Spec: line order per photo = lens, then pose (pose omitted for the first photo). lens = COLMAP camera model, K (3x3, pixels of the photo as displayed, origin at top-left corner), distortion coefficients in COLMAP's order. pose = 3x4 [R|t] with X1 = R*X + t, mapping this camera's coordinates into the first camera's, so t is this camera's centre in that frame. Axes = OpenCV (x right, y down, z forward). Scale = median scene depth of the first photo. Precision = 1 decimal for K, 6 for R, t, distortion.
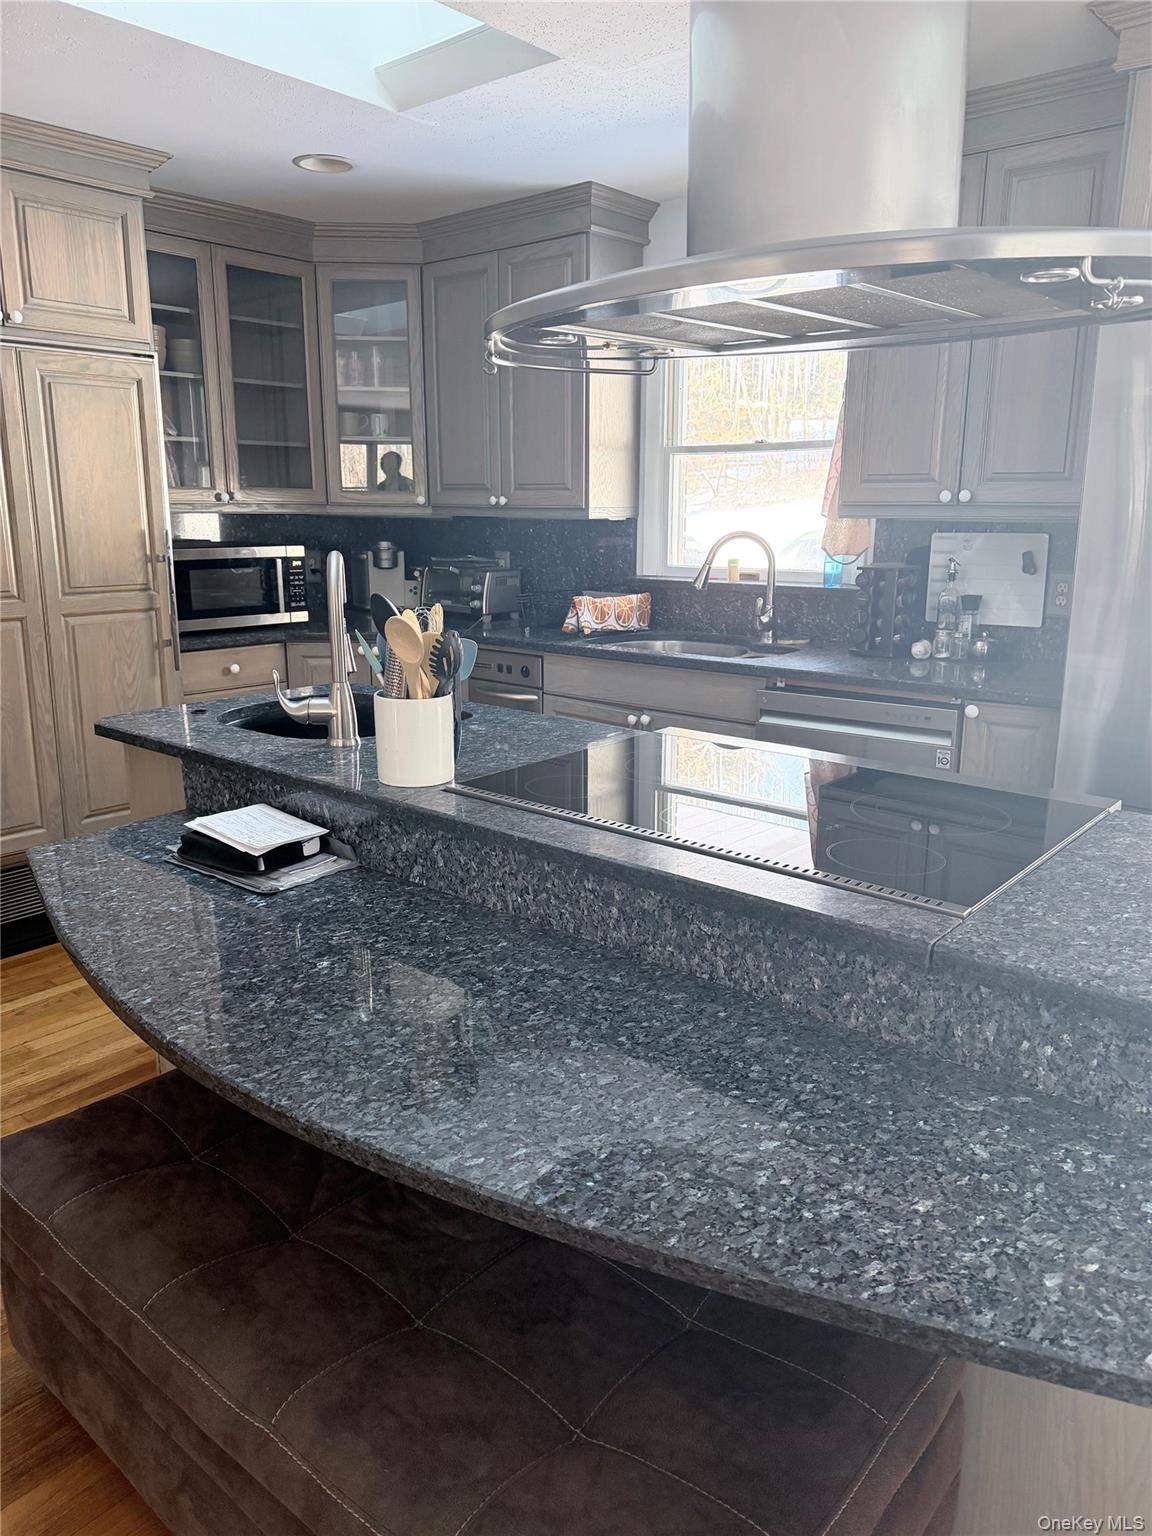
lens RADIAL K [[1079.1, 0, 576.0], [0, 1079.1, 768.0], [0, 0, 1]] dist [0.089977, -0.087199]
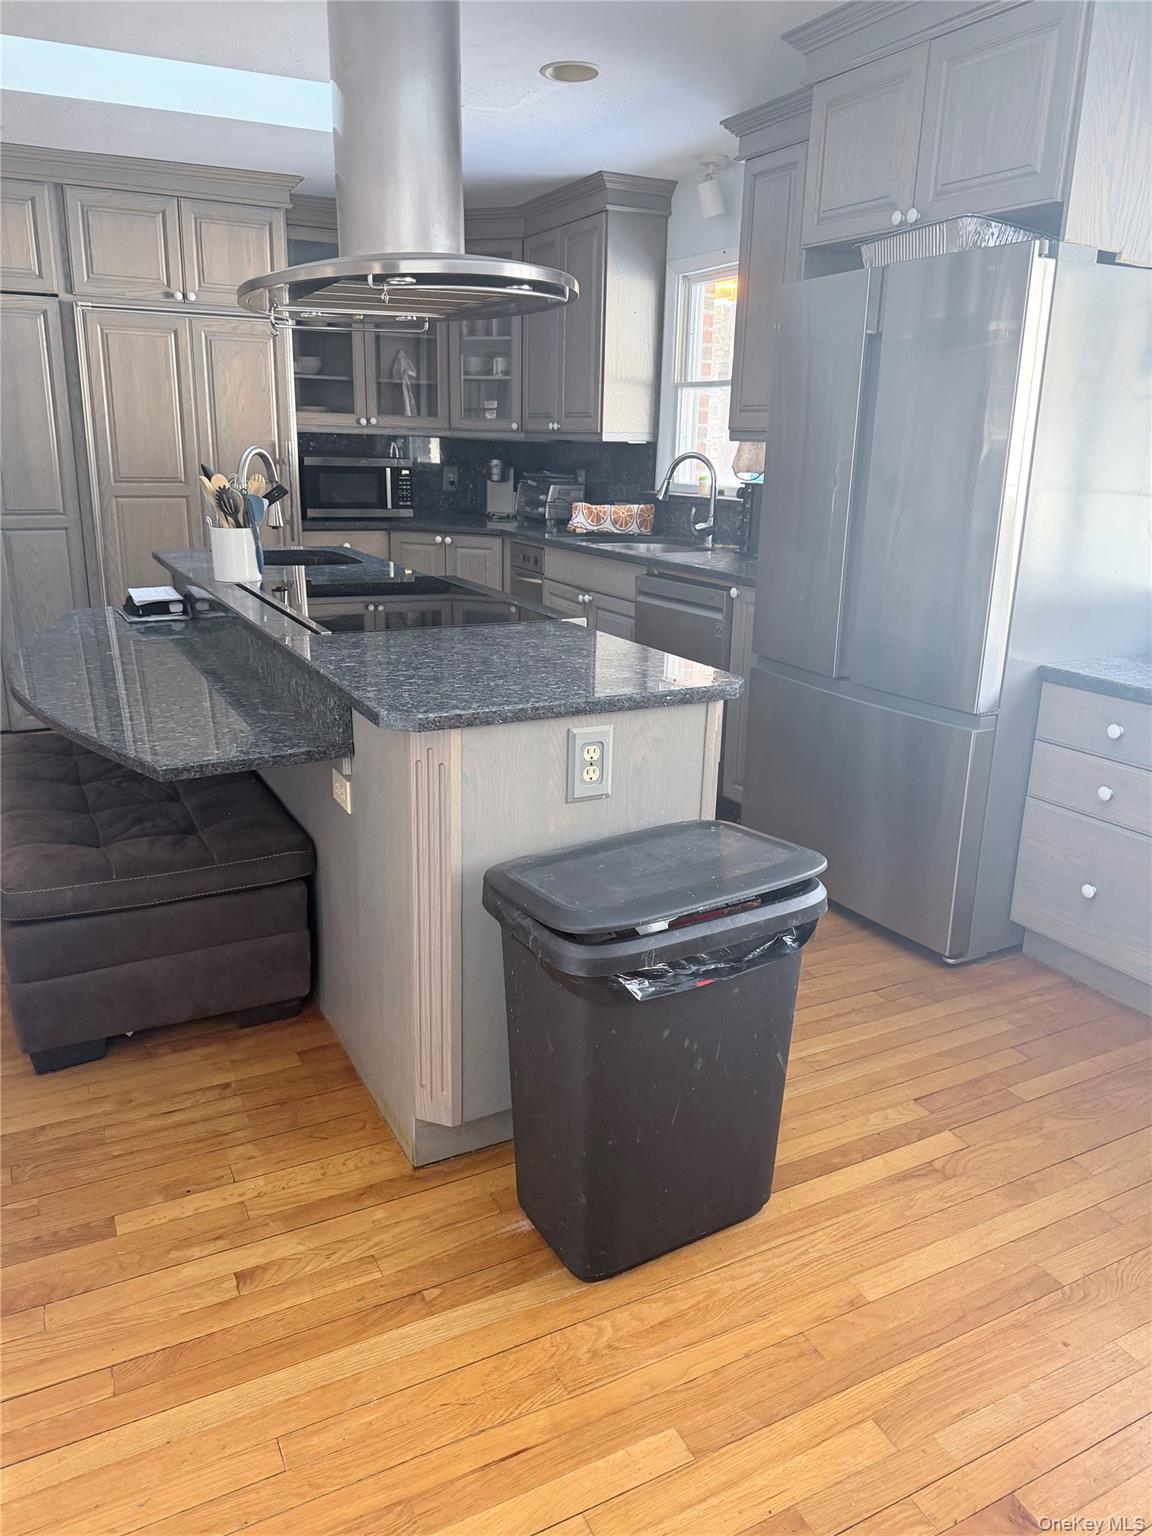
lens RADIAL K [[1107.7, 0, 580.9], [0, 1107.7, 789.6], [0, 0, 1]] dist [0.008750, -0.003270]
pose [[0.924829, 0.133050, -0.356356, 0.502486], [-0.112170, 0.990565, 0.078730, 0.069304], [0.363469, -0.032839, 0.931027, -0.207513]]
